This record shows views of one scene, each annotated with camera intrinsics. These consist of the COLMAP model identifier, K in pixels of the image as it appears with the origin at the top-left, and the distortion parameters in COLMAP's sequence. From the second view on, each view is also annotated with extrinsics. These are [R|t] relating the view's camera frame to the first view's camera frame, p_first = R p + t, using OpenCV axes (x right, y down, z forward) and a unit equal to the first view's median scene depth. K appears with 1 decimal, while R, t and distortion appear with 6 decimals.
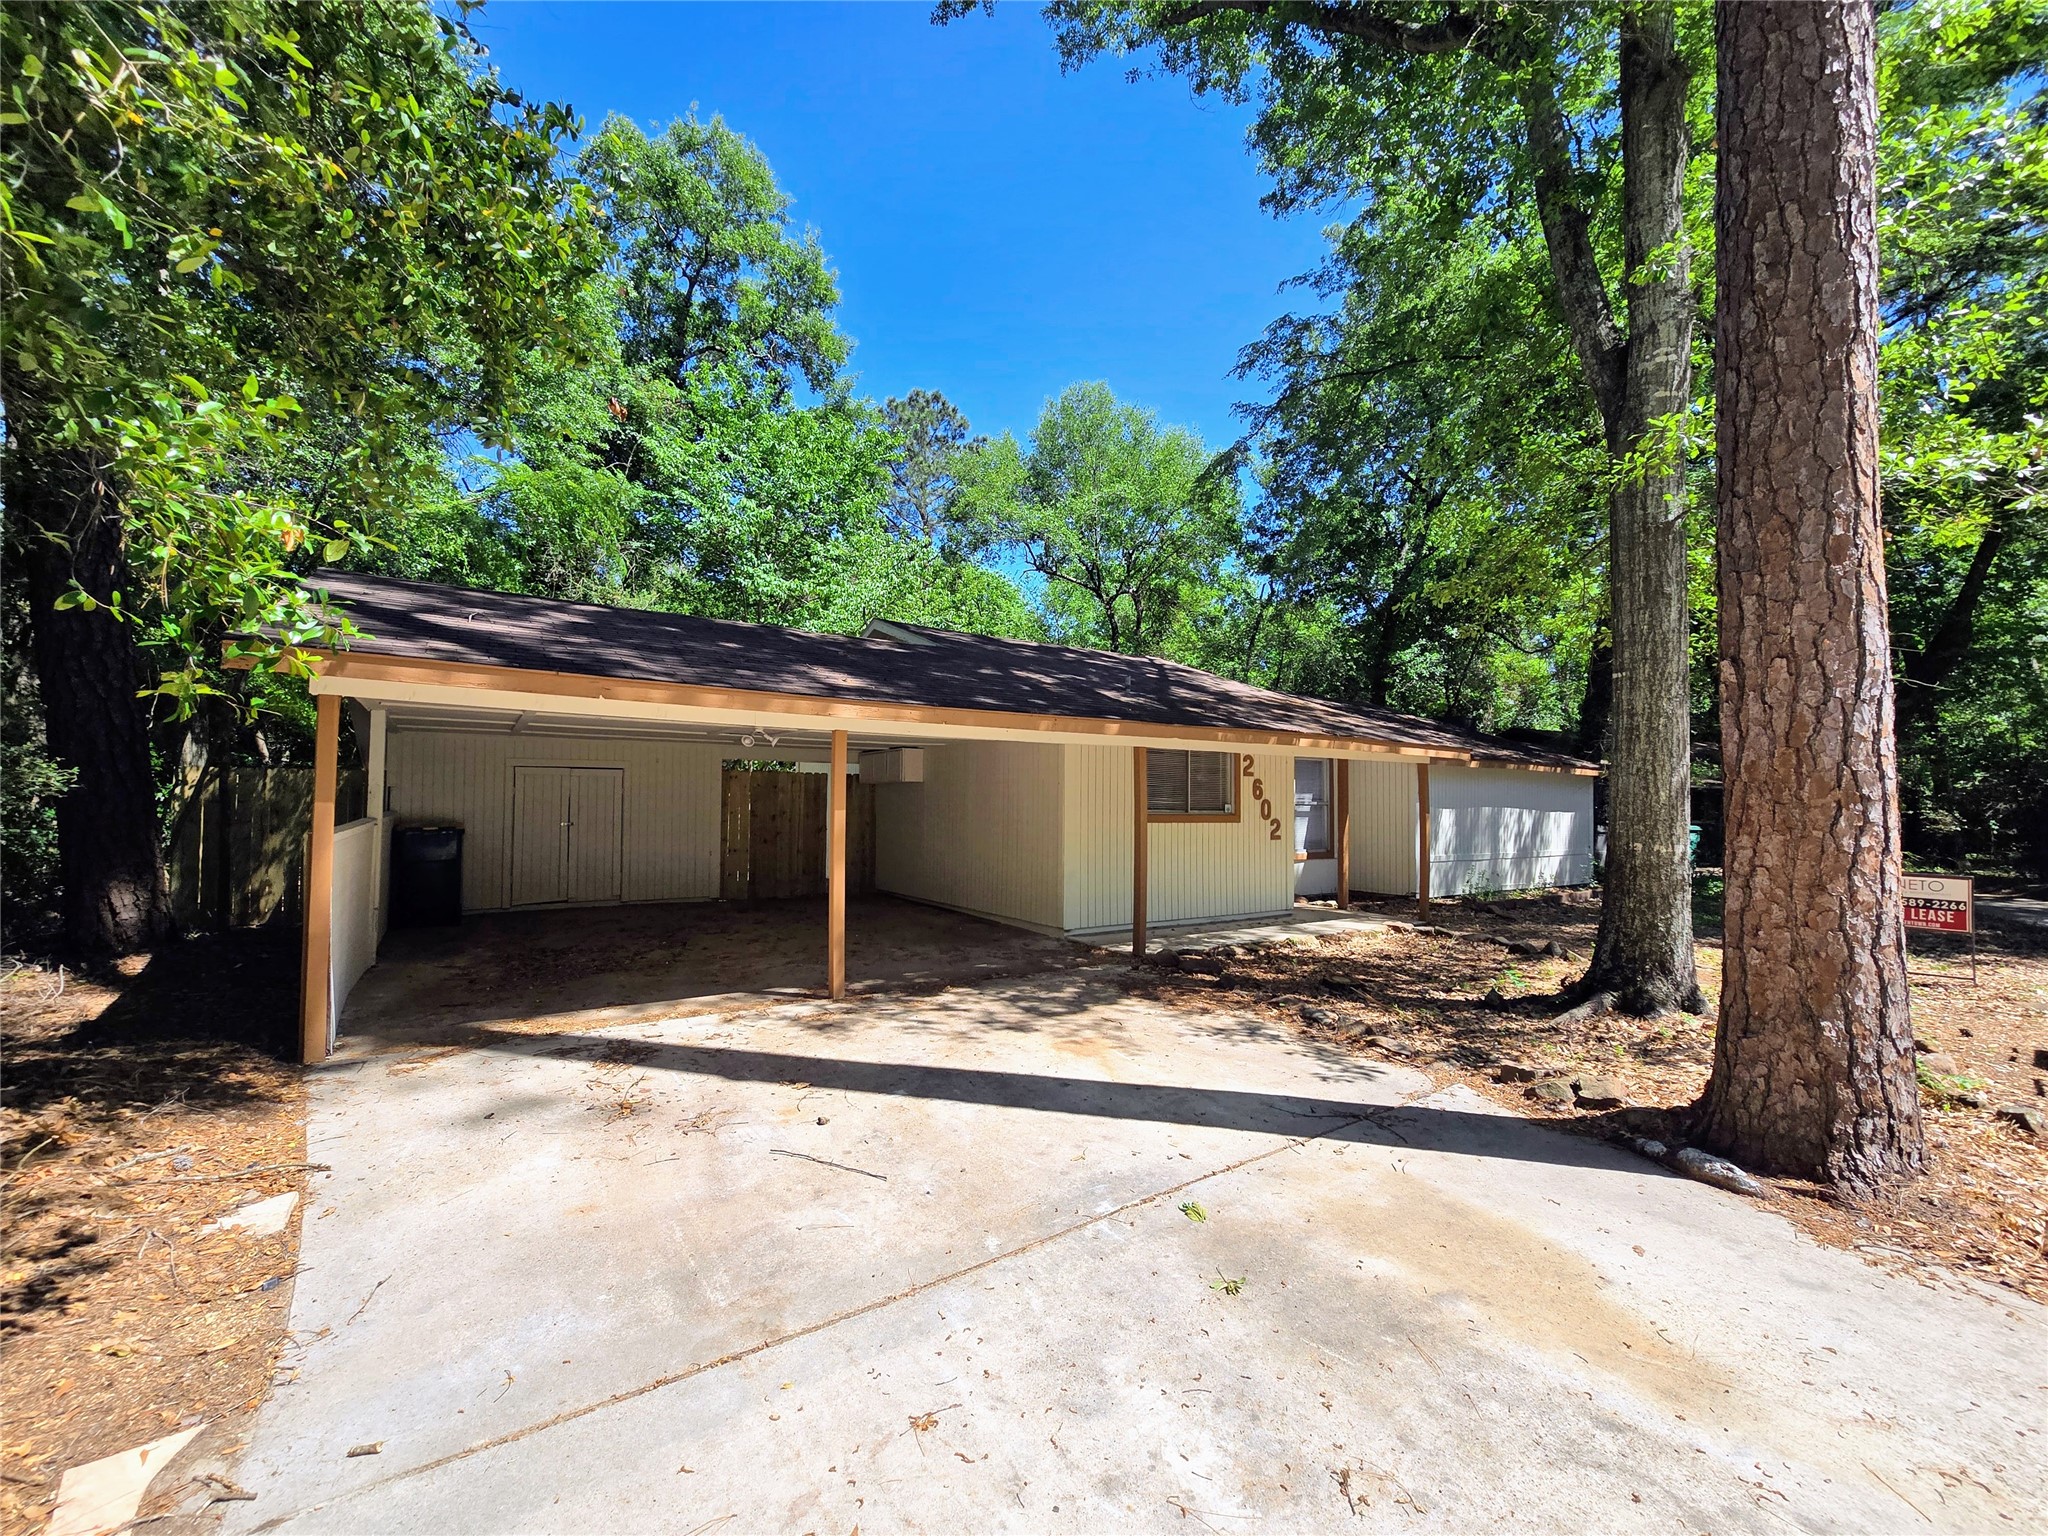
lens RADIAL K [[844.4, 0, 1024.0], [0, 844.4, 768.0], [0, 0, 1]] dist [0.002375, 0.000851]
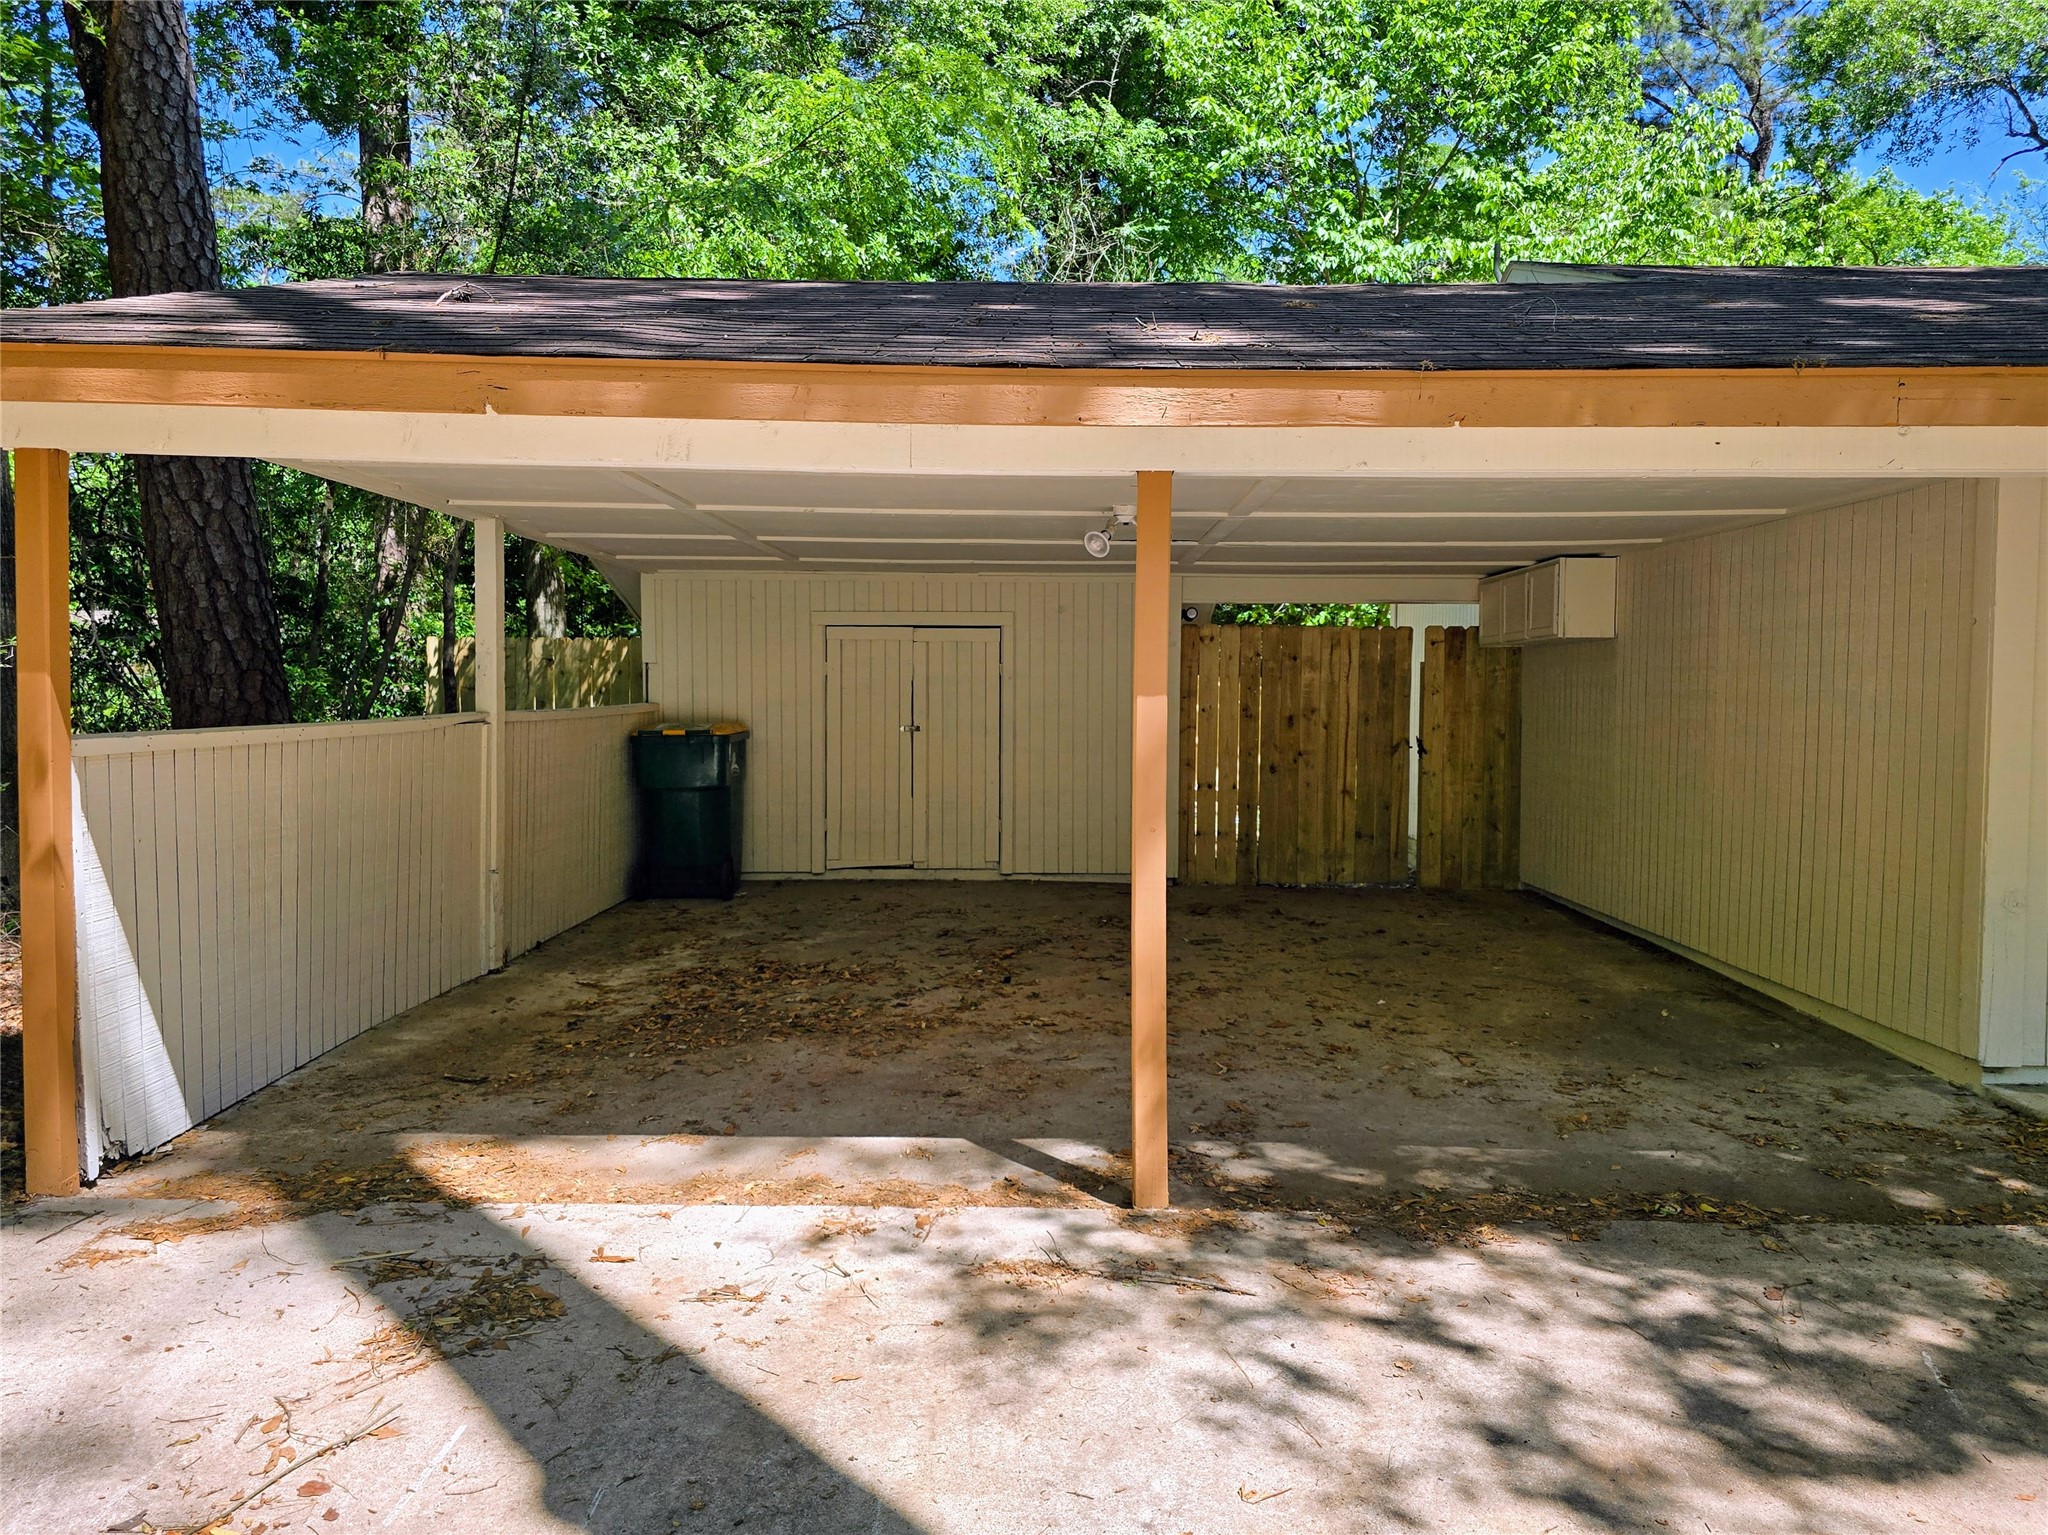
lens RADIAL K [[1429.3, 0, 1024.0], [0, 1429.3, 767.5], [0, 0, 1]] dist [0.067948, -0.058828]
pose [[0.825916, 0.028344, -0.563081, 0.087010], [0.020508, 0.996564, 0.080245, 0.033138], [0.563421, -0.077824, 0.822497, 0.508906]]
